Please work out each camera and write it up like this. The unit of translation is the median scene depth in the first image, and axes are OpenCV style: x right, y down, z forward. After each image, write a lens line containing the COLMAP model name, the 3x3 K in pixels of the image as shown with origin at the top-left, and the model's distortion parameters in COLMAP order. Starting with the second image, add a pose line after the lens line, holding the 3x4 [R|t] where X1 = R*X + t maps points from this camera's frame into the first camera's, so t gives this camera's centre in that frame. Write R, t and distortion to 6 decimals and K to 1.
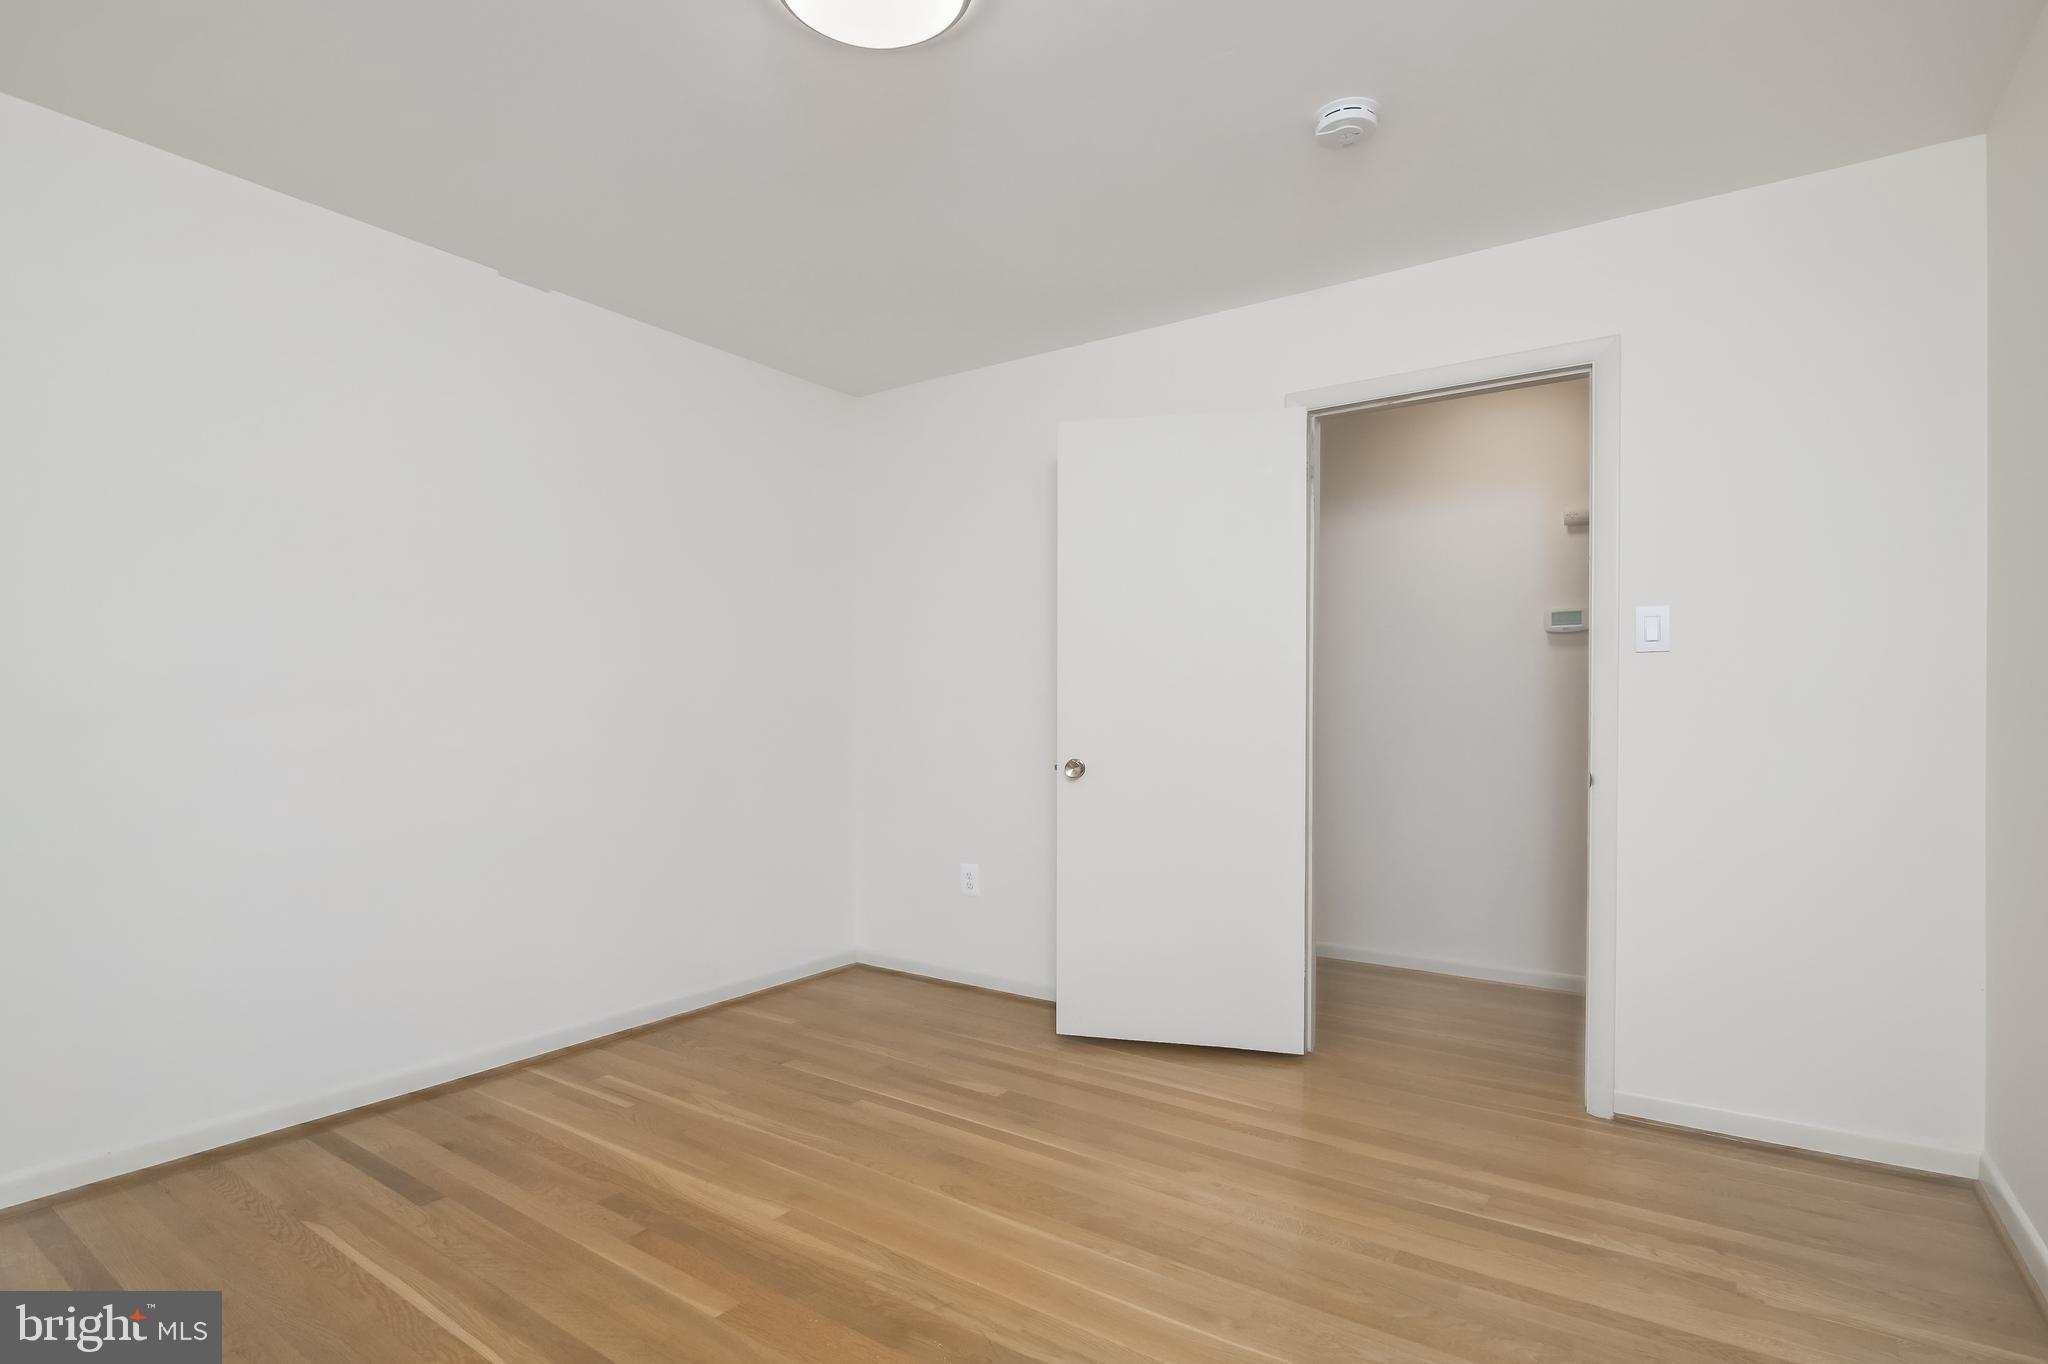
lens RADIAL K [[1008.9, 0, 1029.5], [0, 1008.9, 695.8], [0, 0, 1]] dist [-0.018246, -0.000042]
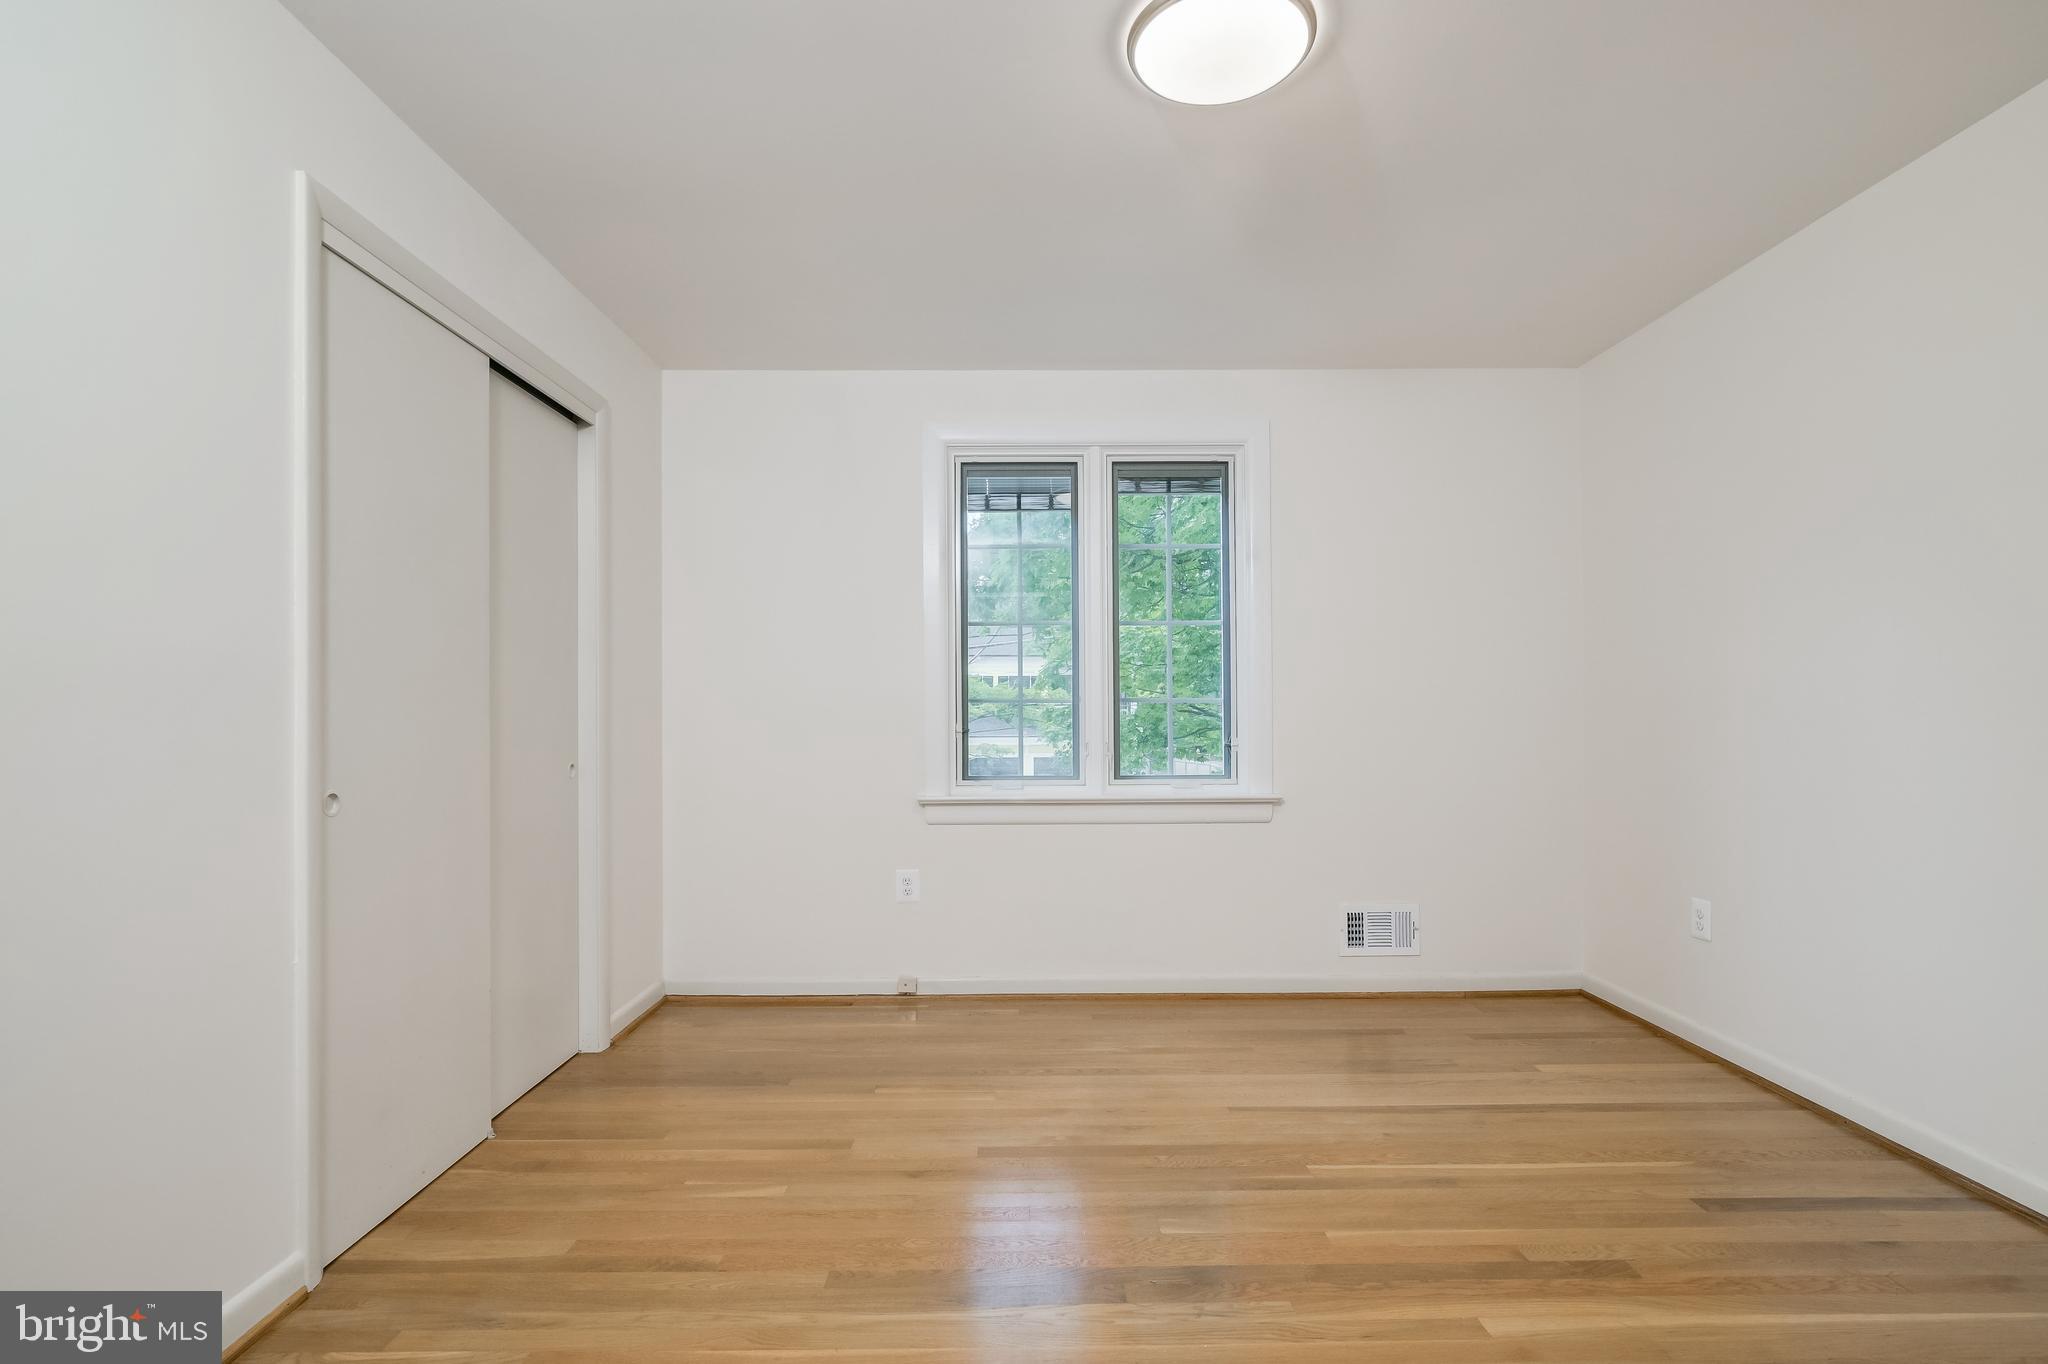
lens RADIAL K [[956.6, 0, 1024.4], [0, 956.6, 701.4], [0, 0, 1]] dist [-0.003986, 0.000240]
pose [[-0.821957, -0.001734, -0.569547, 0.402069], [0.013450, 0.999657, -0.022453, 0.013312], [0.569391, -0.026116, -0.821652, 1.136393]]
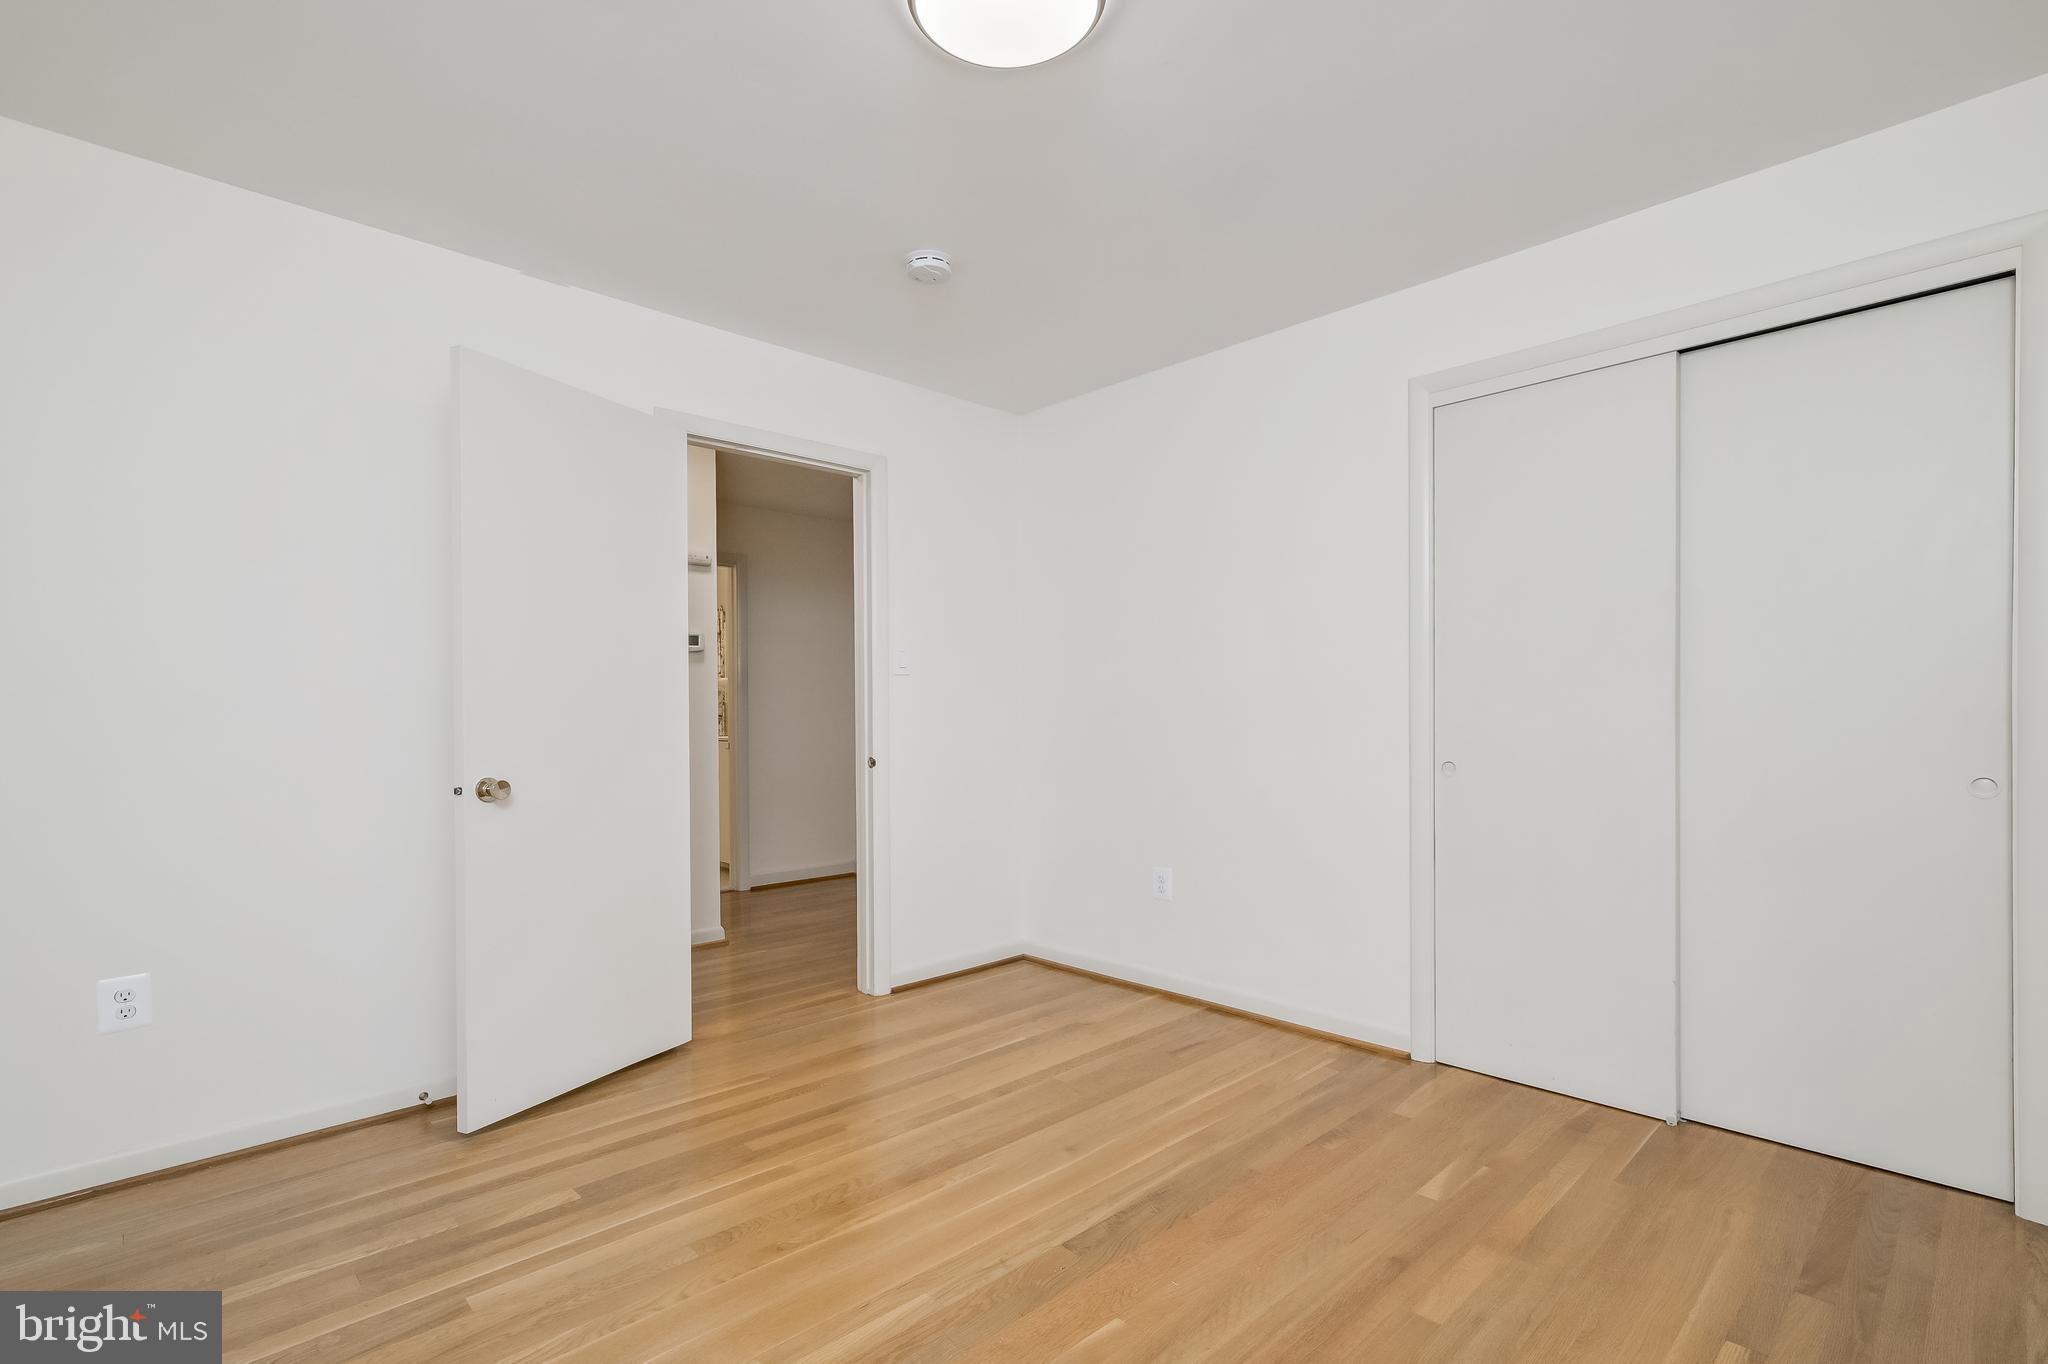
lens RADIAL K [[956.6, 0, 1024.4], [0, 956.6, 701.4], [0, 0, 1]] dist [-0.003986, 0.000240]
pose [[0.191502, 0.010223, 0.981439, -0.739219], [-0.008909, 0.999923, -0.008677, 0.005453], [-0.981452, -0.007082, 0.191578, 0.524455]]
